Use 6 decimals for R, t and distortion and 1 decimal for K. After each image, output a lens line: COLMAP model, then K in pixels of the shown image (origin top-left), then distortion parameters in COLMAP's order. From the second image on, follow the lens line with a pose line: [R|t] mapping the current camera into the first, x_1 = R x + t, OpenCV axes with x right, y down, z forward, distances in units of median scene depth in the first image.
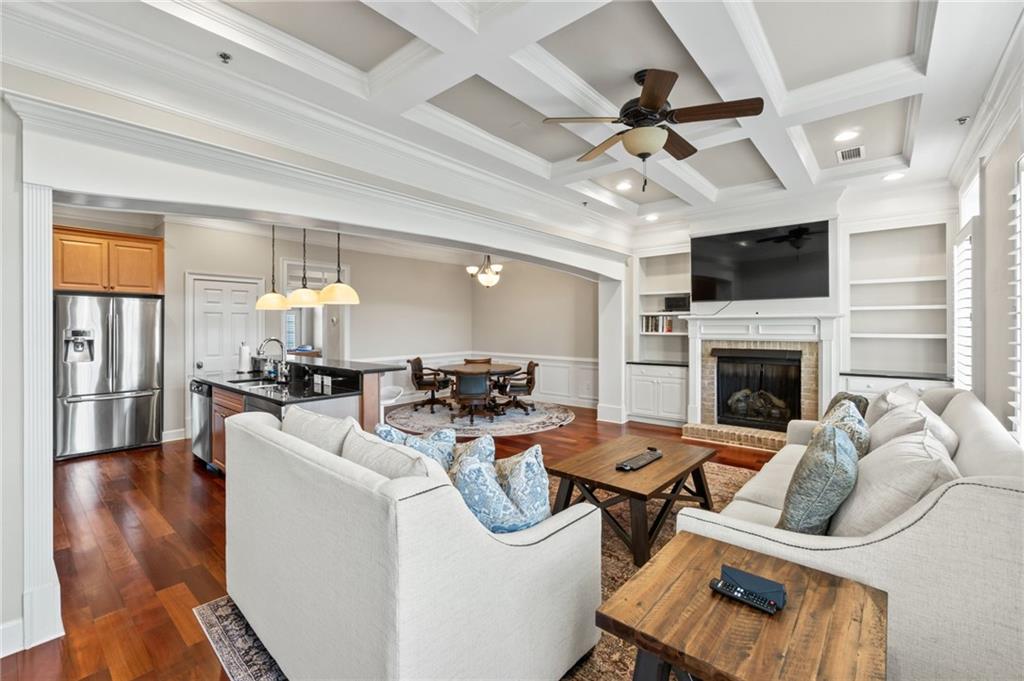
lens RADIAL K [[443.2, 0, 502.3], [0, 443.2, 324.4], [0, 0, 1]] dist [-0.006038, 0.000559]
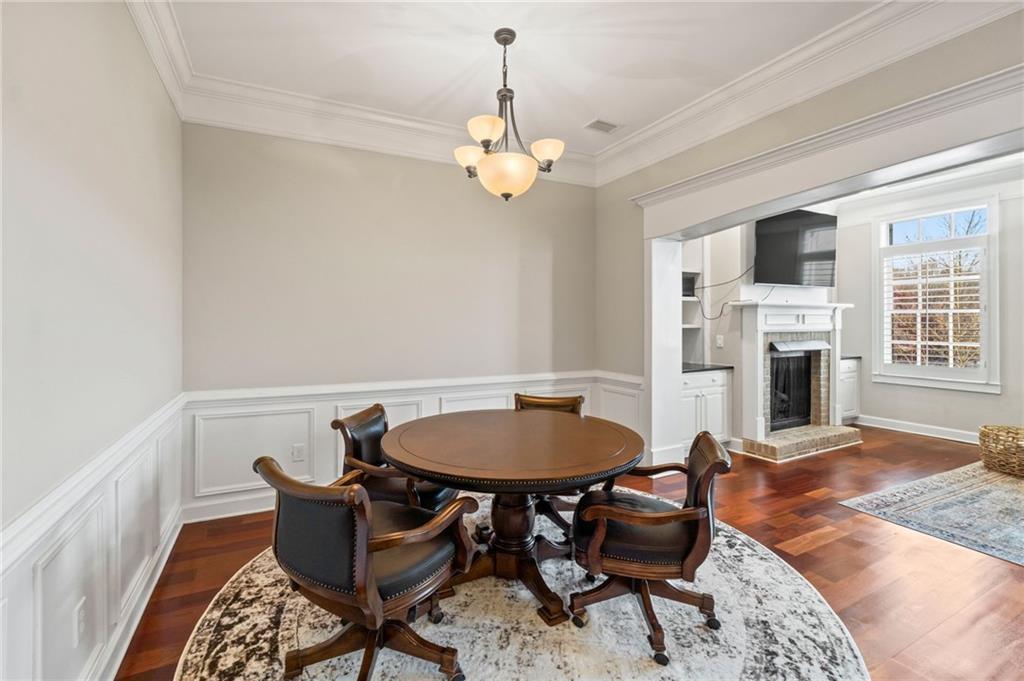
lens RADIAL K [[443.2, 0, 503.5], [0, 443.2, 330.5], [0, 0, 1]] dist [-0.006038, 0.000559]
pose [[0.379956, -0.013409, 0.924907, -0.457851], [0.003731, 0.999909, 0.012964, 0.020352], [-0.924997, -0.001475, 0.379971, 1.146267]]
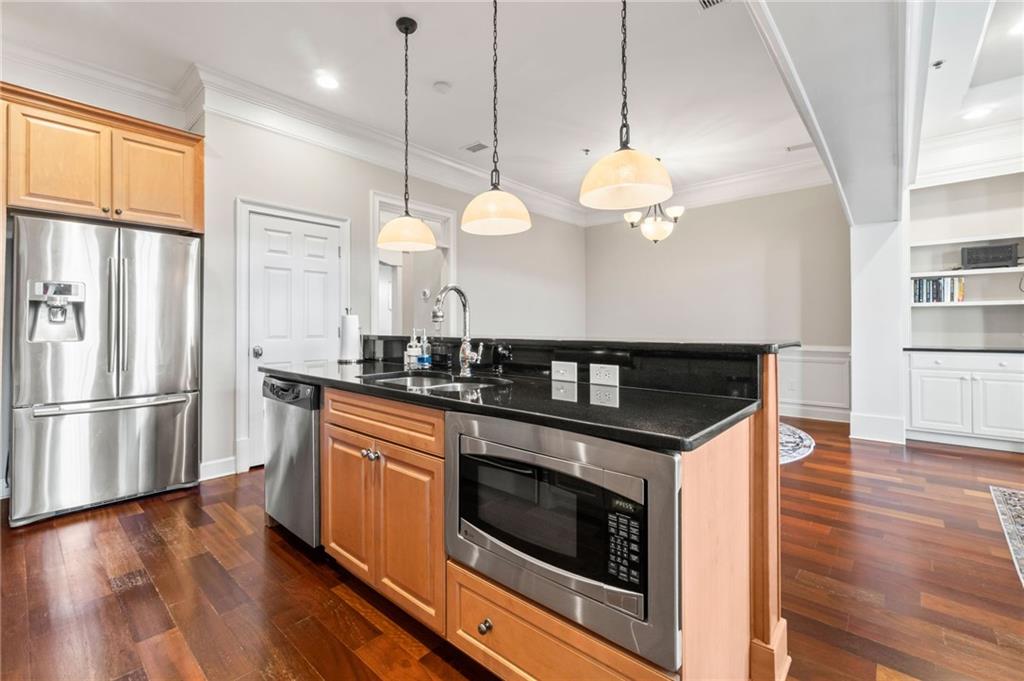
lens RADIAL K [[443.2, 0, 491.2], [0, 443.2, 319.7], [0, 0, 1]] dist [-0.006038, 0.000559]
pose [[0.999757, -0.004535, -0.021576, -0.357537], [0.004330, 0.999945, -0.009539, 0.055810], [0.021618, 0.009443, 0.999722, 0.404688]]
